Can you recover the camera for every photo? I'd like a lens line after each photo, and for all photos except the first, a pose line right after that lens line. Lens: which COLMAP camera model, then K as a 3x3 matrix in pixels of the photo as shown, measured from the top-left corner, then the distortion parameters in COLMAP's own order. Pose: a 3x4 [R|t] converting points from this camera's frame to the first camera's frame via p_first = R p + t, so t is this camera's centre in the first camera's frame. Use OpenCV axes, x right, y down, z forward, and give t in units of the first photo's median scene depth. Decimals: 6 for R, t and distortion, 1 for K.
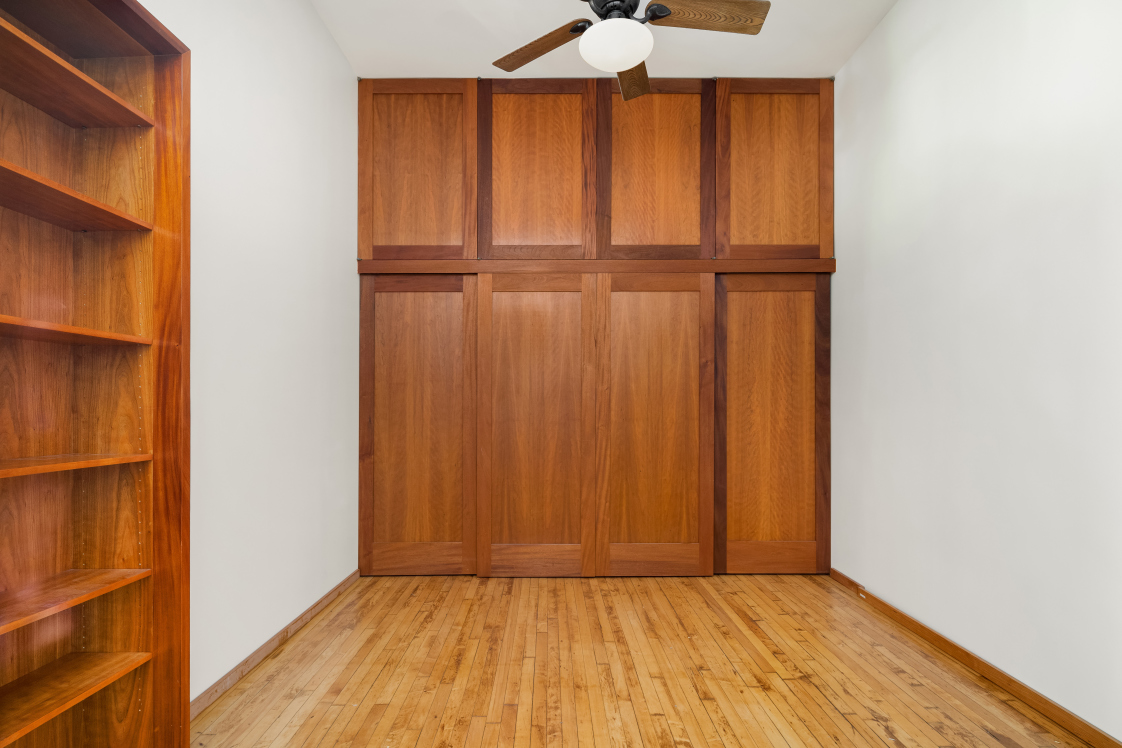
lens RADIAL K [[550.3, 0, 558.7], [0, 550.3, 405.8], [0, 0, 1]] dist [0.003055, -0.005205]
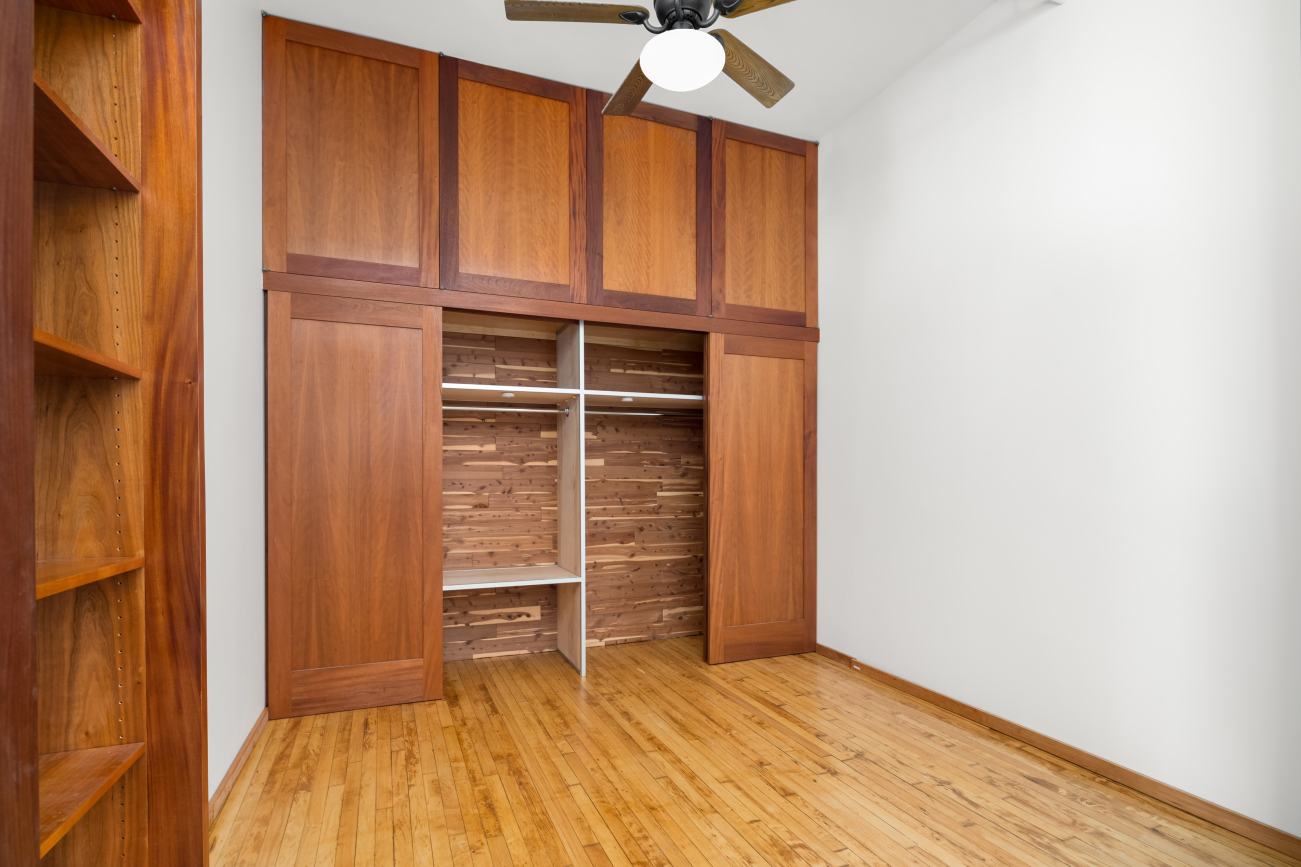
lens RADIAL K [[637.1, 0, 651.2], [0, 637.1, 482.8], [0, 0, 1]] dist [0.003324, -0.004984]
pose [[0.929387, -0.000893, 0.369106, -0.264077], [-0.002373, 0.999962, 0.008392, -0.001448], [-0.369099, -0.008675, 0.929350, 0.070764]]
